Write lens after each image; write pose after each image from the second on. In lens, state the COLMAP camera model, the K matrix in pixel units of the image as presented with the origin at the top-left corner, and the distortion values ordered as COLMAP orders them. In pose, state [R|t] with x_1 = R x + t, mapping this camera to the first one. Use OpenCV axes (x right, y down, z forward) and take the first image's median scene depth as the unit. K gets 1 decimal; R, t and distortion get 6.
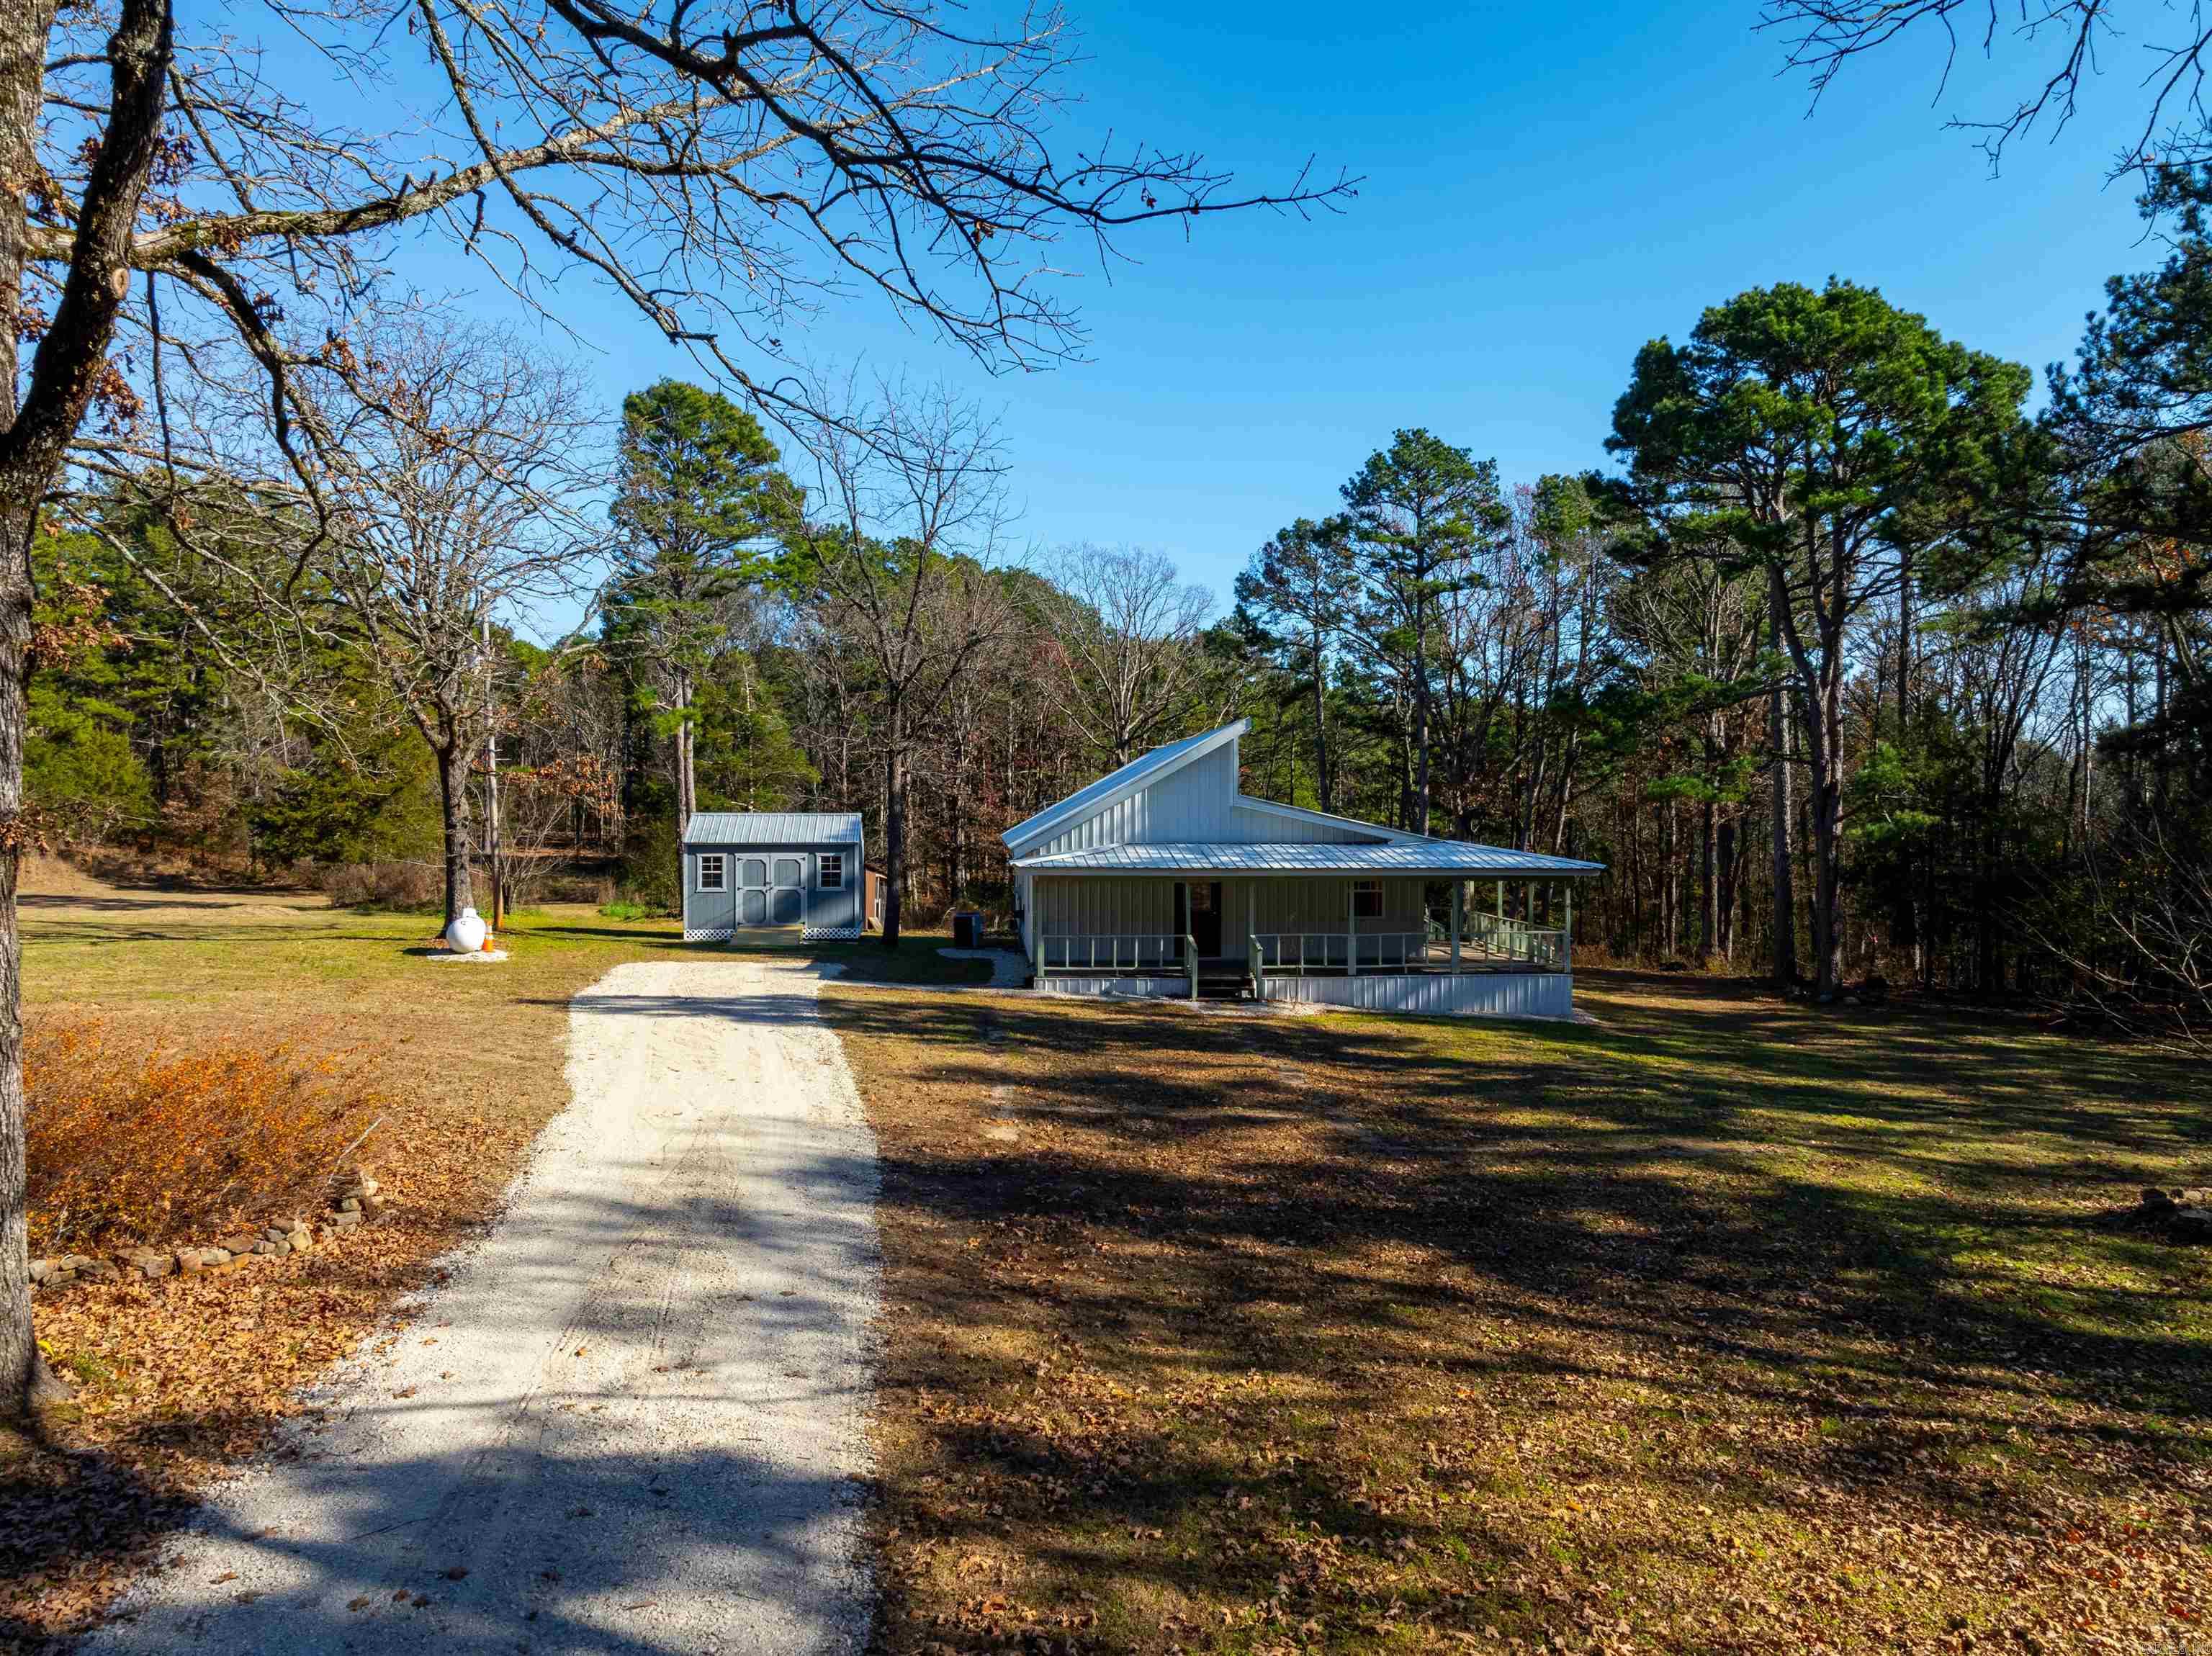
lens RADIAL K [[1583.4, 0, 1106.0], [0, 1583.4, 828.0], [0, 0, 1]] dist [0.037294, -0.041278]
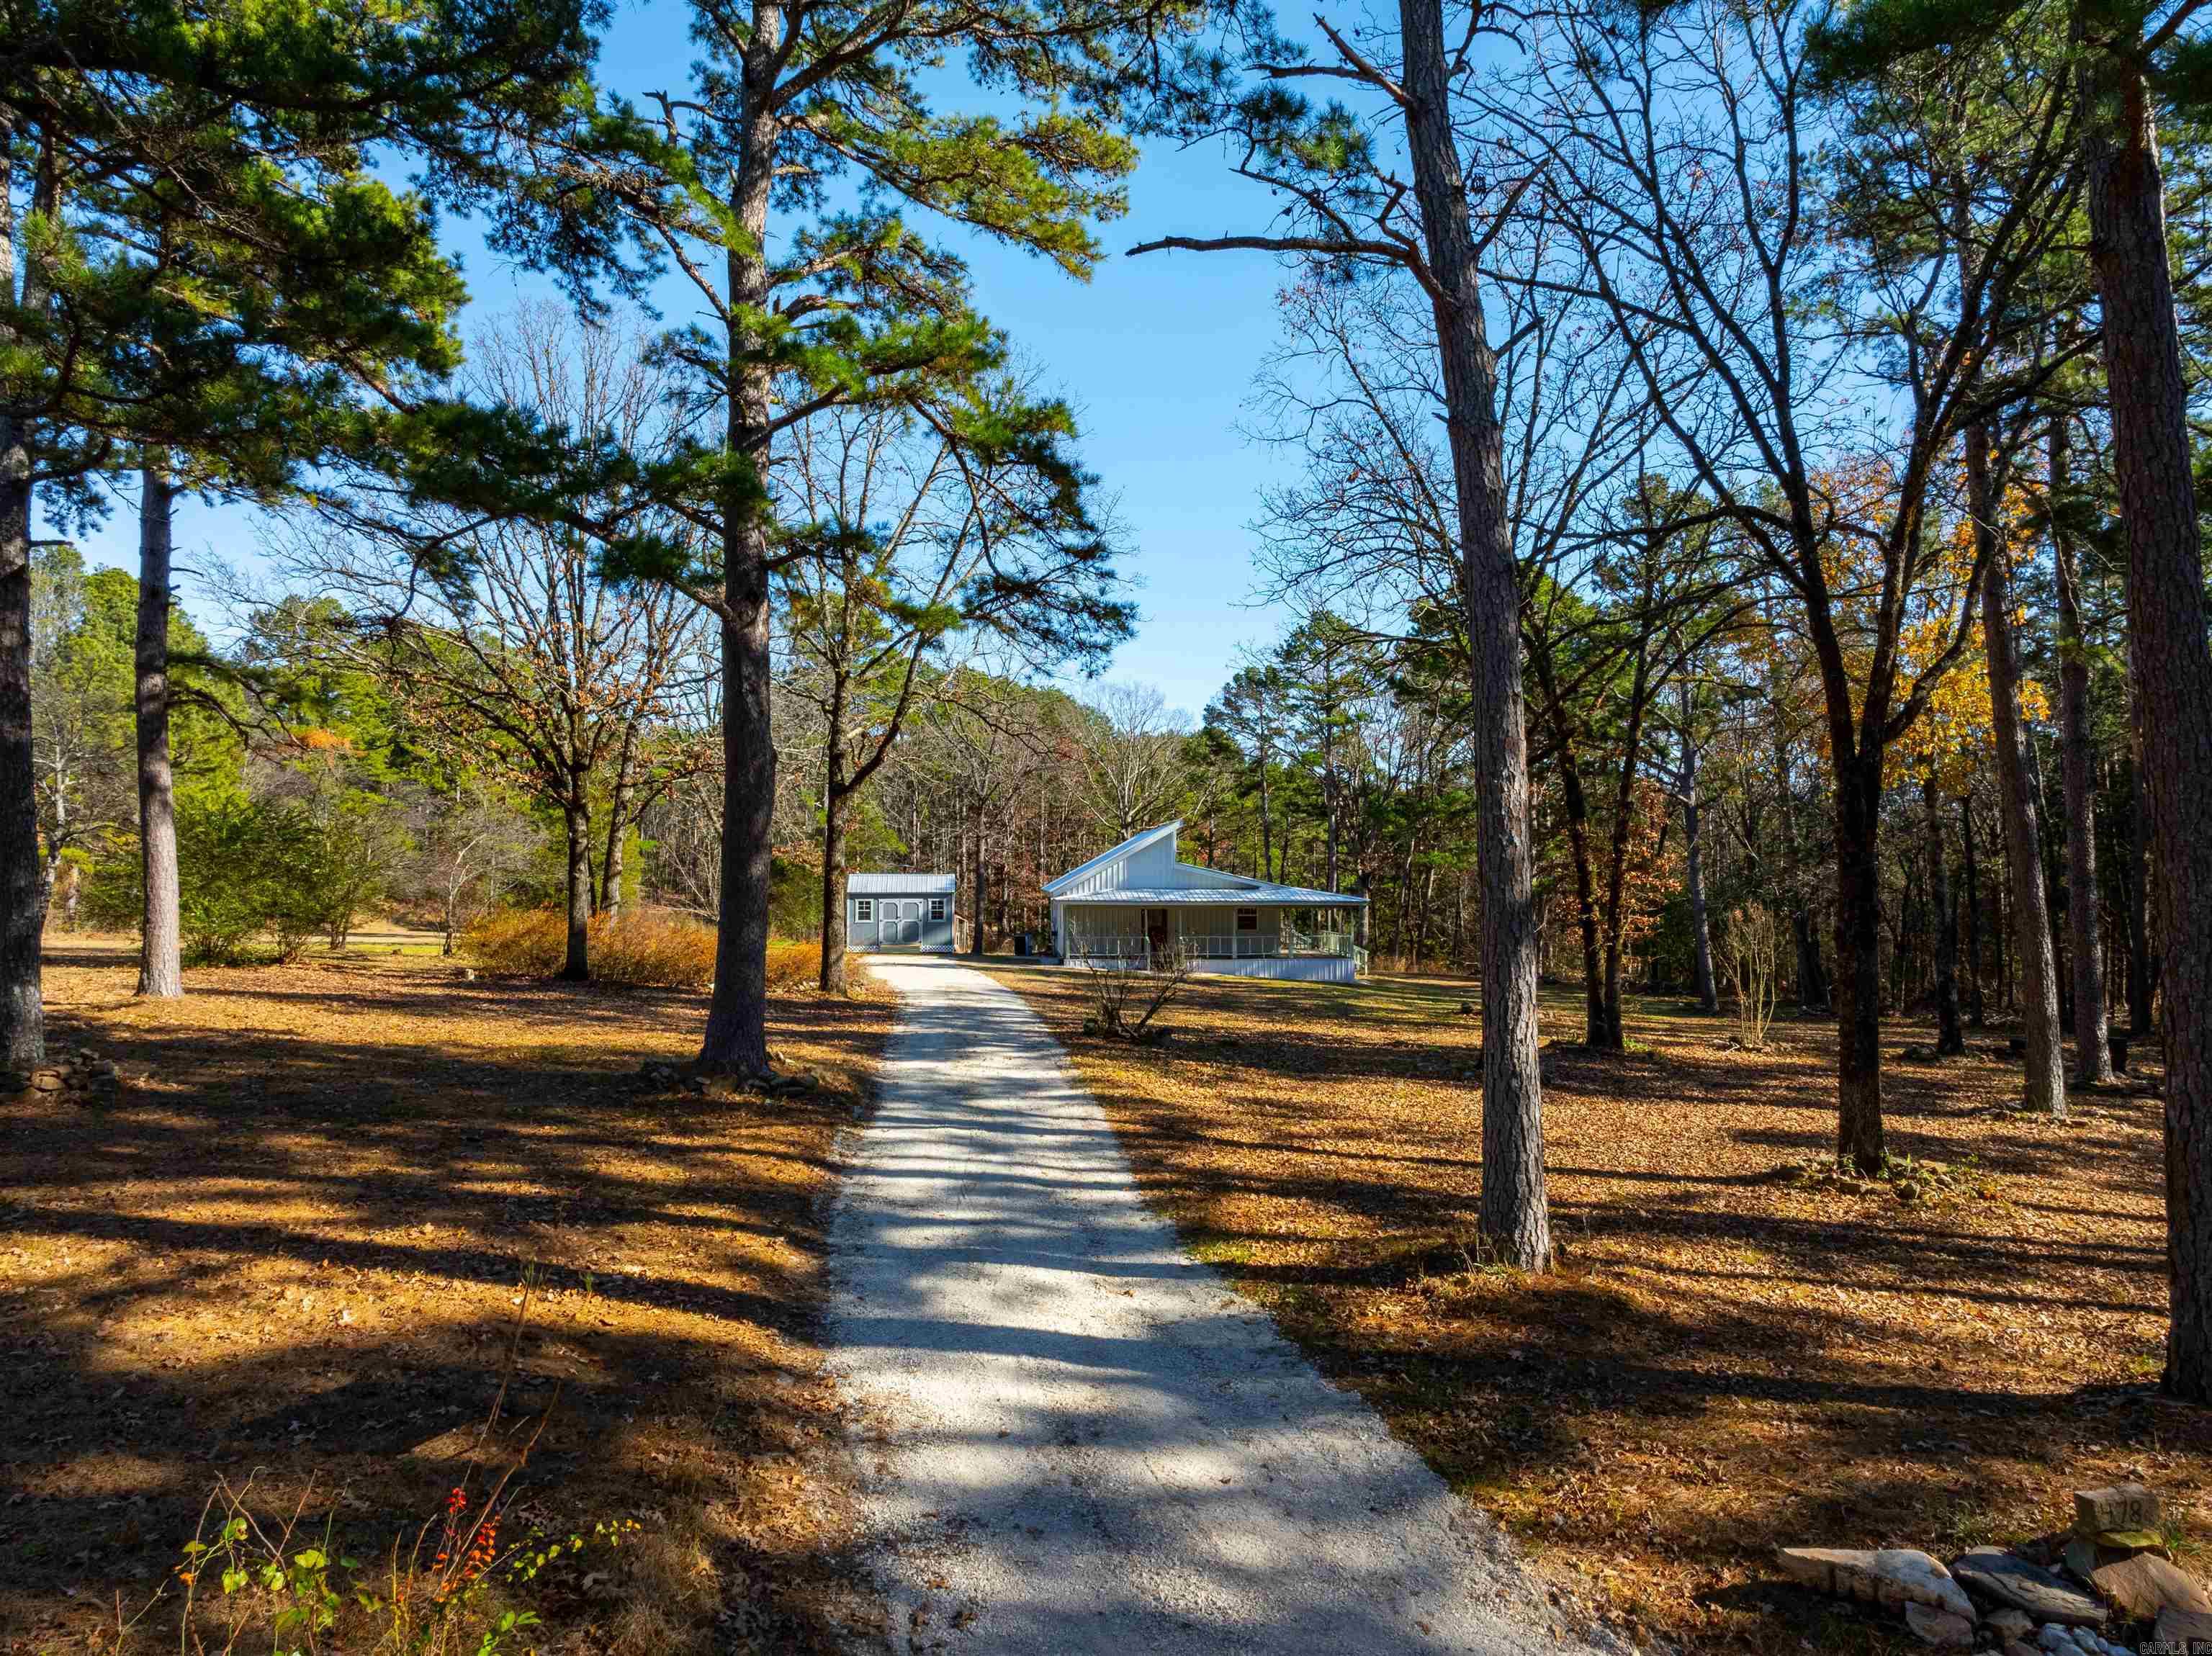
lens RADIAL K [[1583.4, 0, 1106.0], [0, 1583.4, 828.0], [0, 0, 1]] dist [0.037294, -0.041278]
pose [[0.999880, -0.003237, -0.015179, 0.023185], [0.002582, 0.999075, -0.042934, 0.013634], [0.015304, 0.042889, 0.998963, -0.615510]]
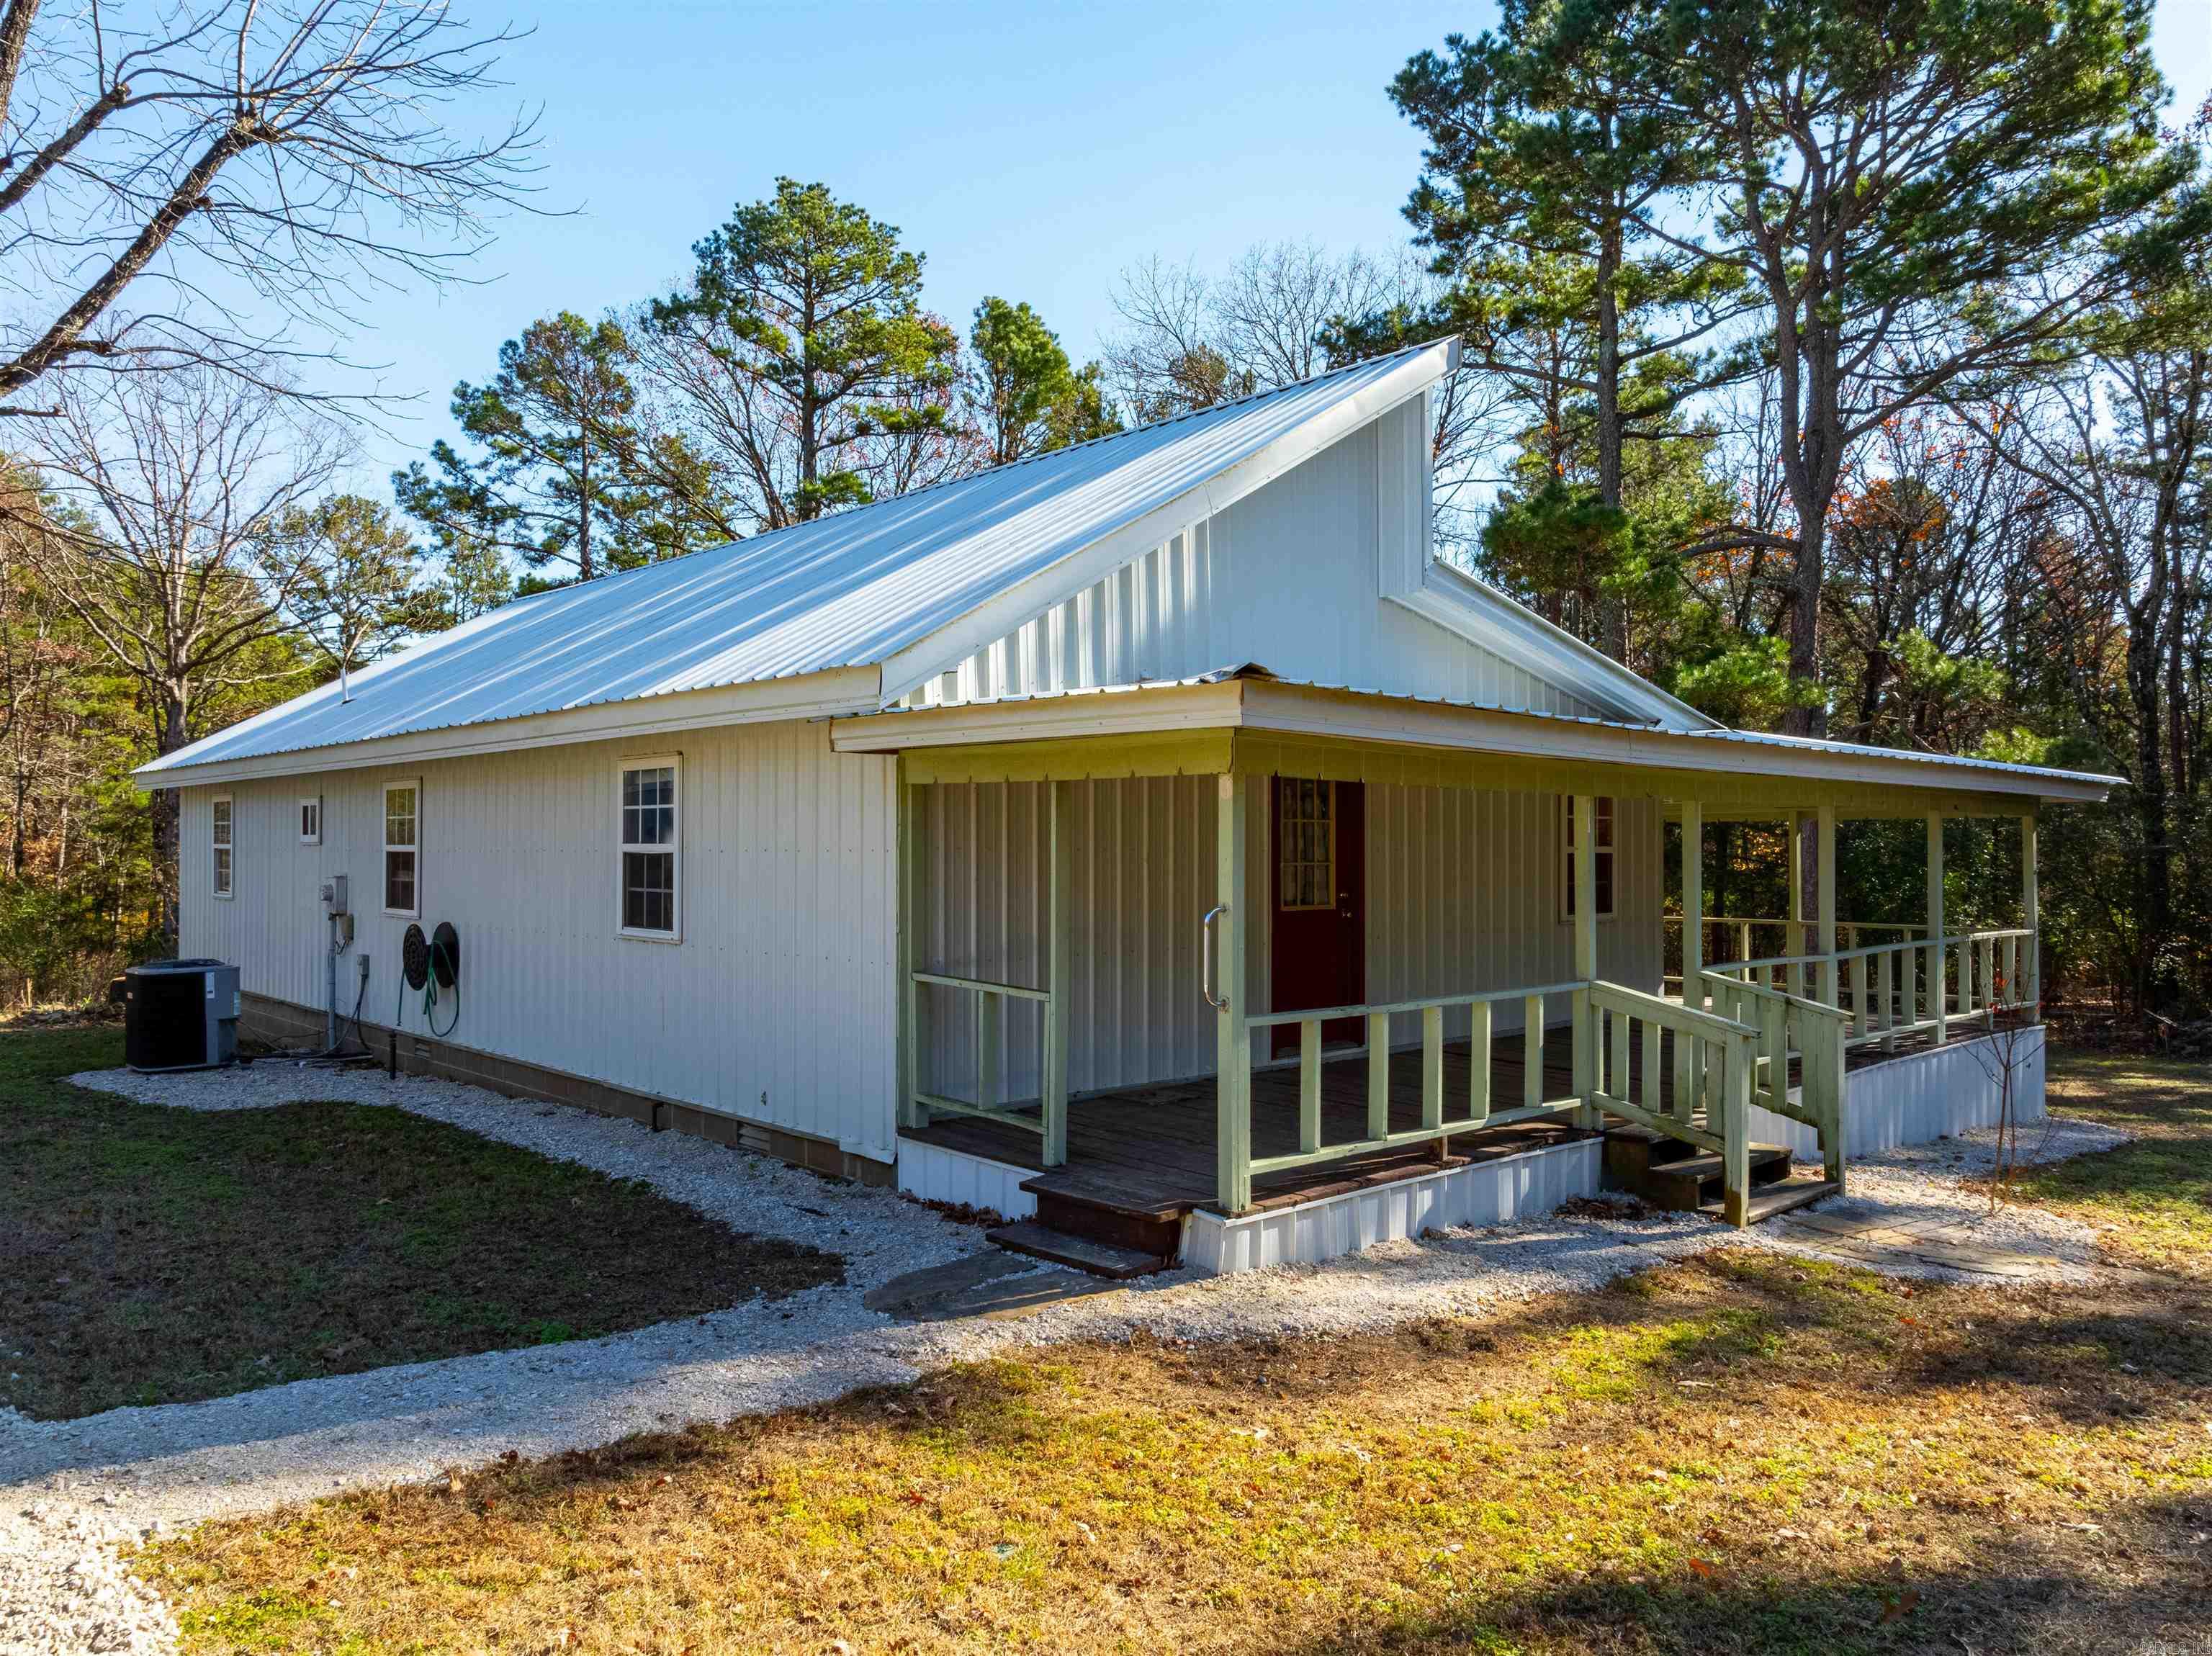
lens RADIAL K [[1567.9, 0, 1106.0], [0, 1567.9, 828.0], [0, 0, 1]] dist [-0.044085, 0.066436]
pose [[0.774625, 0.007909, 0.632372, -0.146487], [0.006681, 0.999764, -0.020688, 0.031021], [-0.632386, 0.020251, 0.774389, 0.603611]]
